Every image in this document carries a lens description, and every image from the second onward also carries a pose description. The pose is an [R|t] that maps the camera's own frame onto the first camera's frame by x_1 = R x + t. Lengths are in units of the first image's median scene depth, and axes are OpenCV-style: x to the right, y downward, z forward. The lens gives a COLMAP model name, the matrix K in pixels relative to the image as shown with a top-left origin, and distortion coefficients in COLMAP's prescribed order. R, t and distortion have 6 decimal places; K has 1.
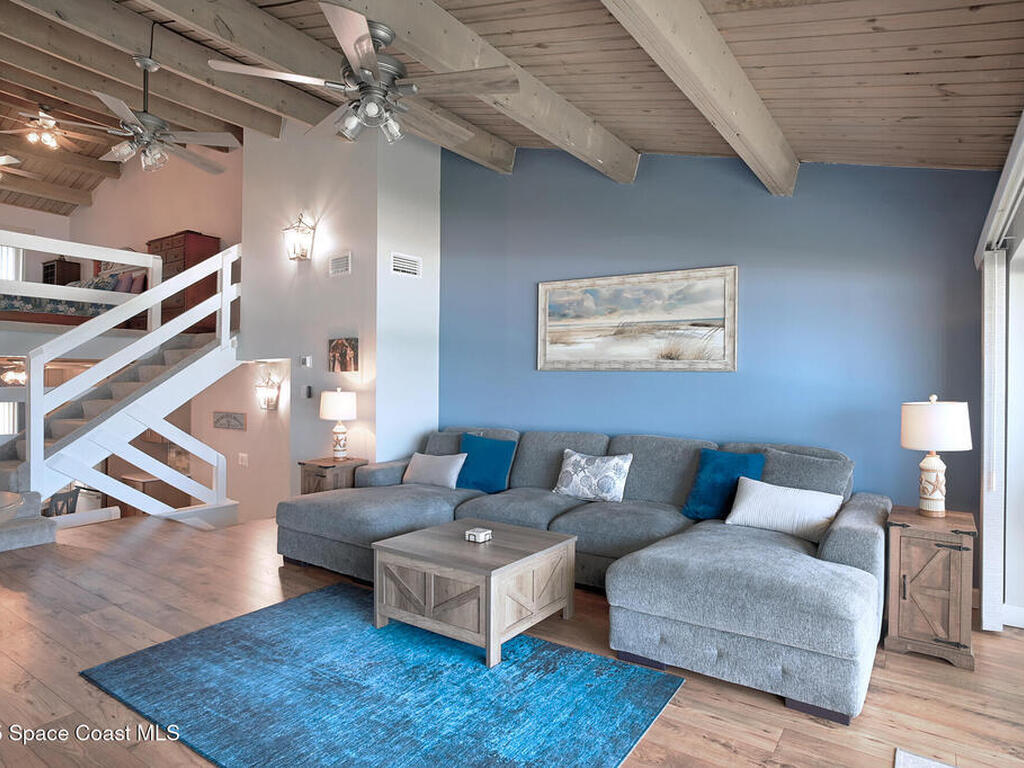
lens RADIAL K [[613.1, 0, 512.0], [0, 613.1, 384.0], [0, 0, 1]] dist [-0.036056, -0.000453]
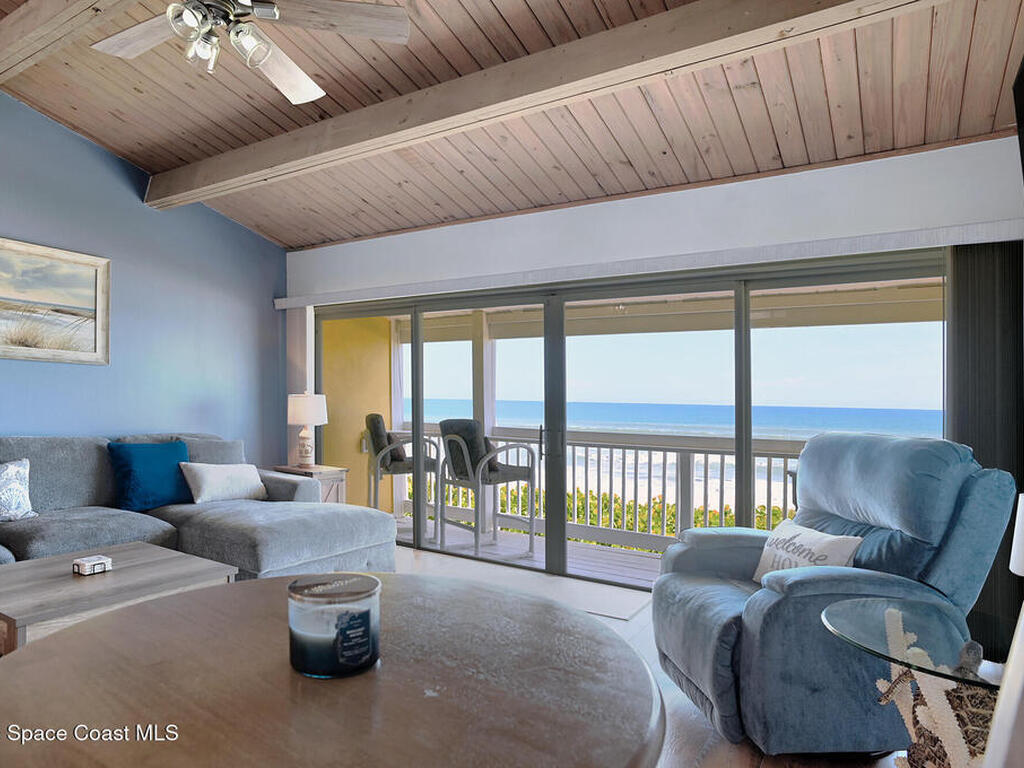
lens RADIAL K [[613.1, 0, 512.0], [0, 613.1, 384.0], [0, 0, 1]] dist [-0.036056, -0.000453]
pose [[-0.064064, 0.024002, 0.997657, -0.630898], [-0.009732, 0.999648, -0.024675, 0.026758], [-0.997898, -0.011290, -0.063808, 0.389802]]
